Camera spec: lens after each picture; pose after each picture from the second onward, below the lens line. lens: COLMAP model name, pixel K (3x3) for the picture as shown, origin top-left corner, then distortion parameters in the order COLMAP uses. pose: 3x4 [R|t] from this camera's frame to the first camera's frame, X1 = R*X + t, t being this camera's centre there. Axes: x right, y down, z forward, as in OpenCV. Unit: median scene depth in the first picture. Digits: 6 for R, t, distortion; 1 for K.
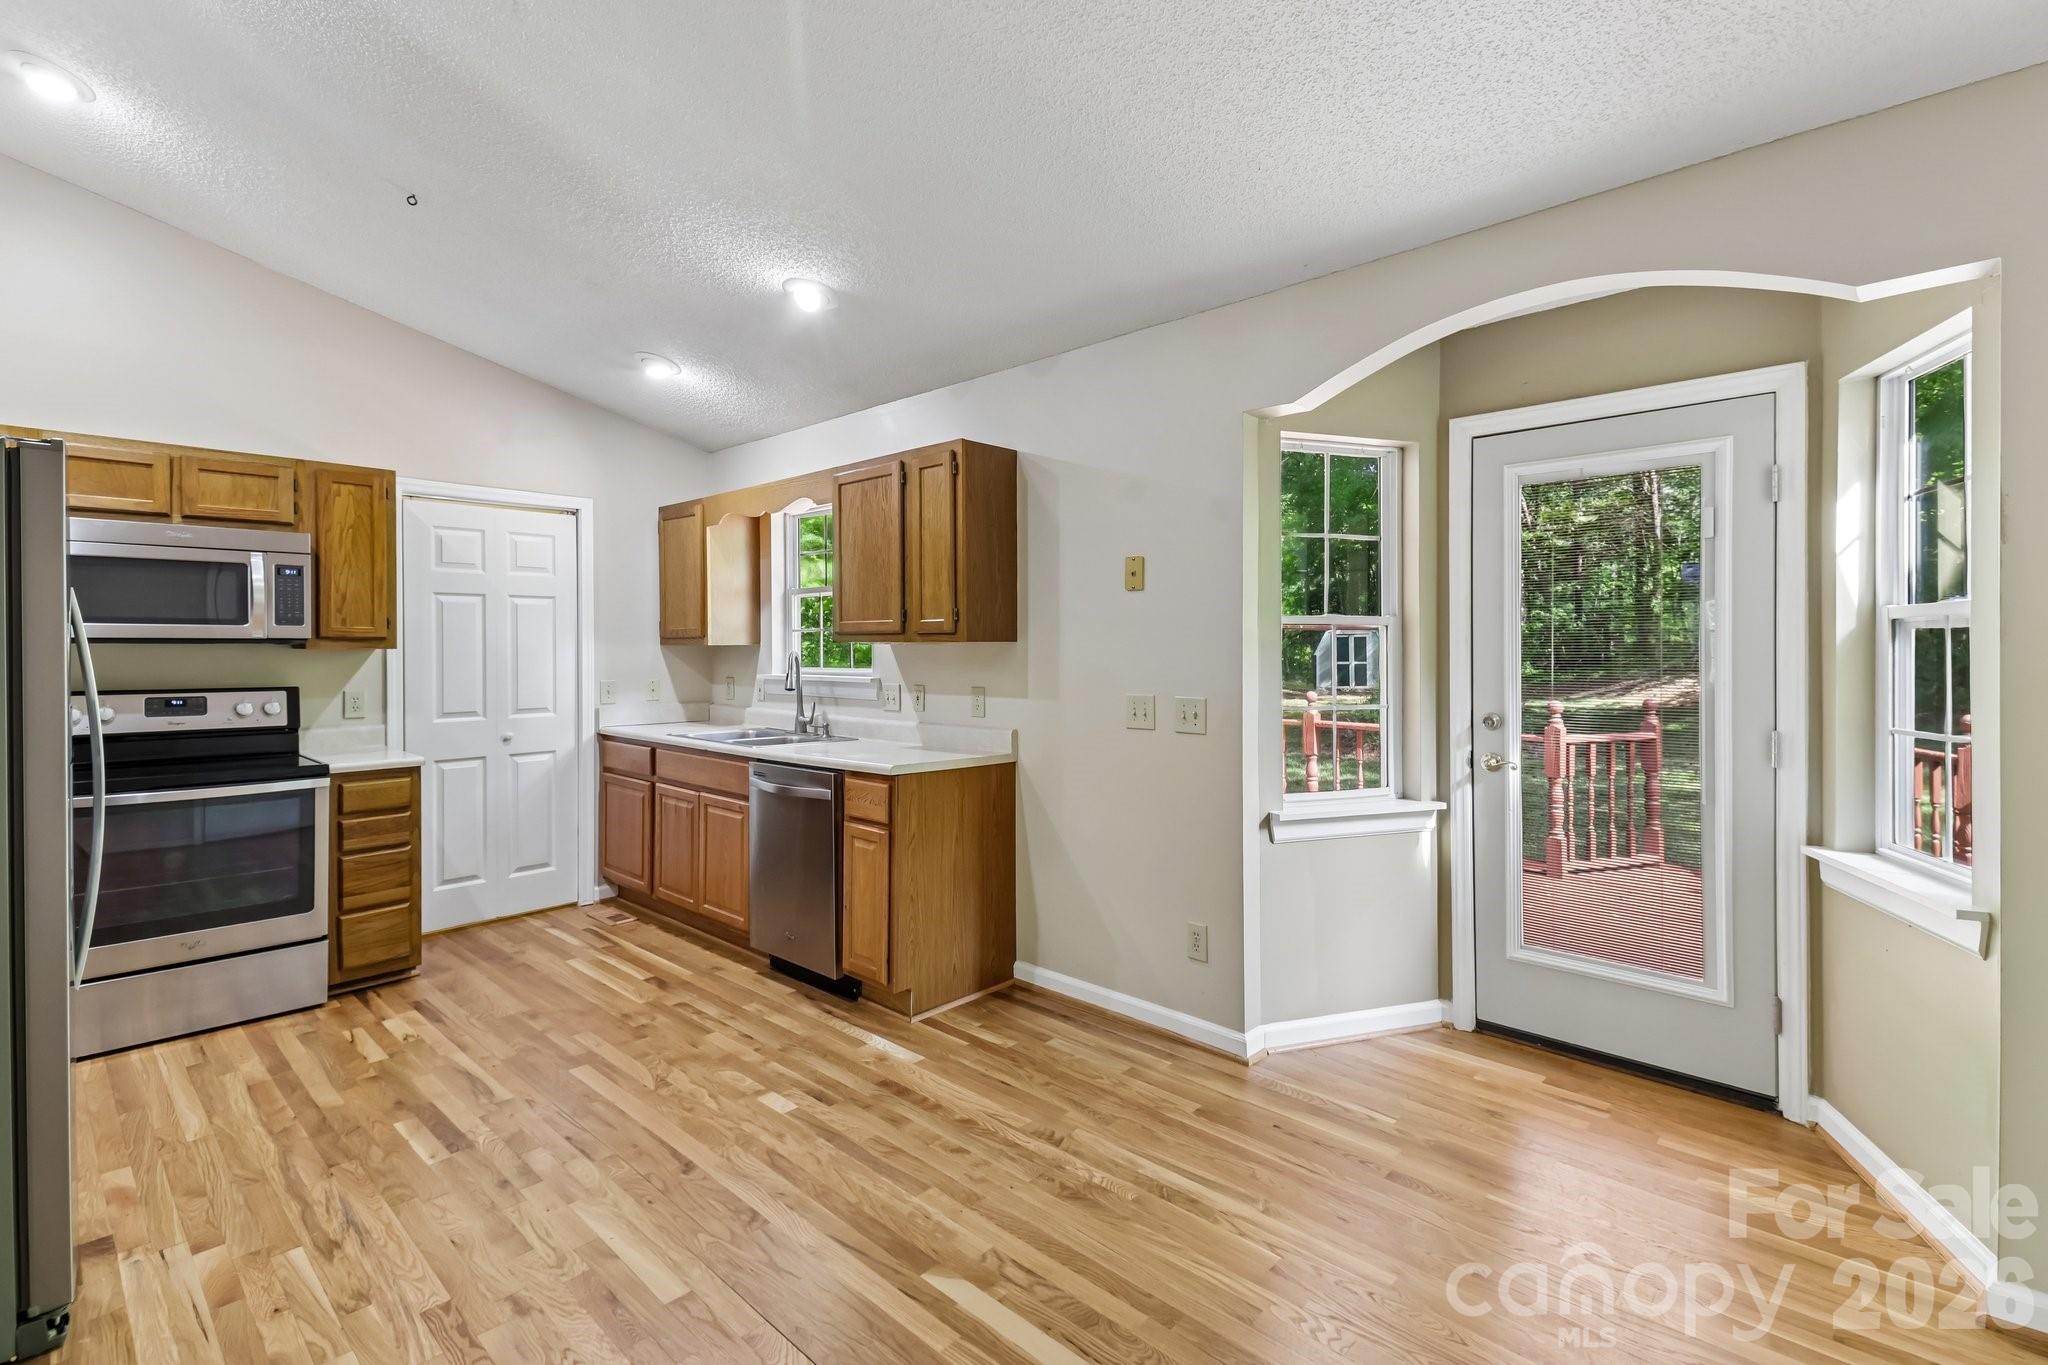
lens RADIAL K [[928.3, 0, 1050.6], [0, 928.3, 648.2], [0, 0, 1]] dist [0.020660, -0.005789]
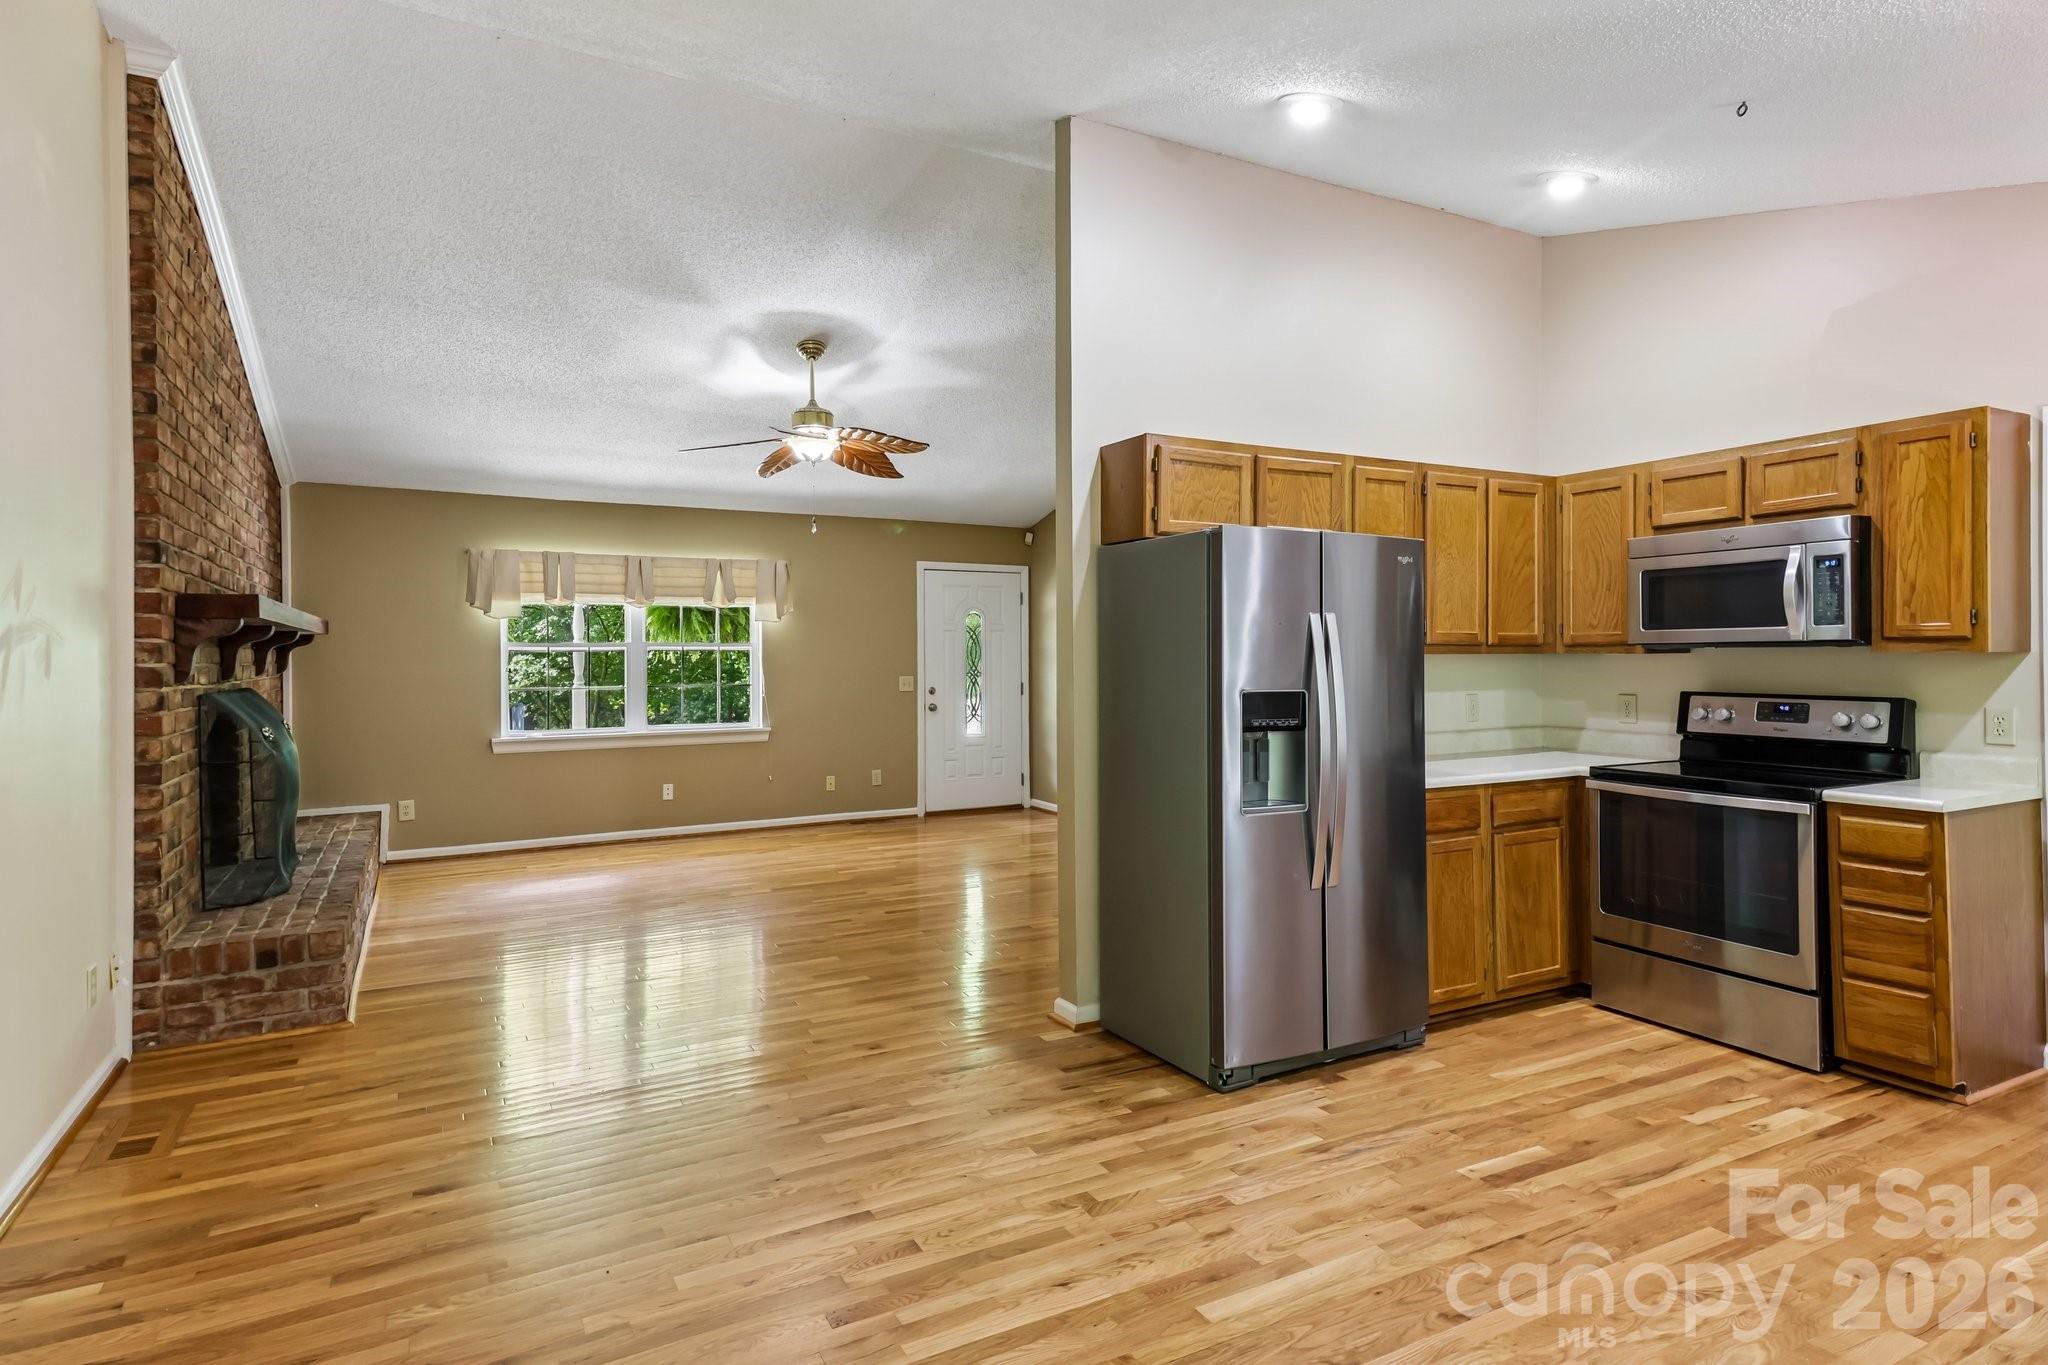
lens RADIAL K [[1092.0, 0, 1028.1], [0, 1092.0, 654.1], [0, 0, 1]] dist [0.063447, -0.020302]
pose [[-0.321956, 0.000340, -0.946754, 0.360644], [0.004075, 0.999991, -0.001026, 0.000279], [0.946746, -0.004188, -0.321955, 0.567855]]
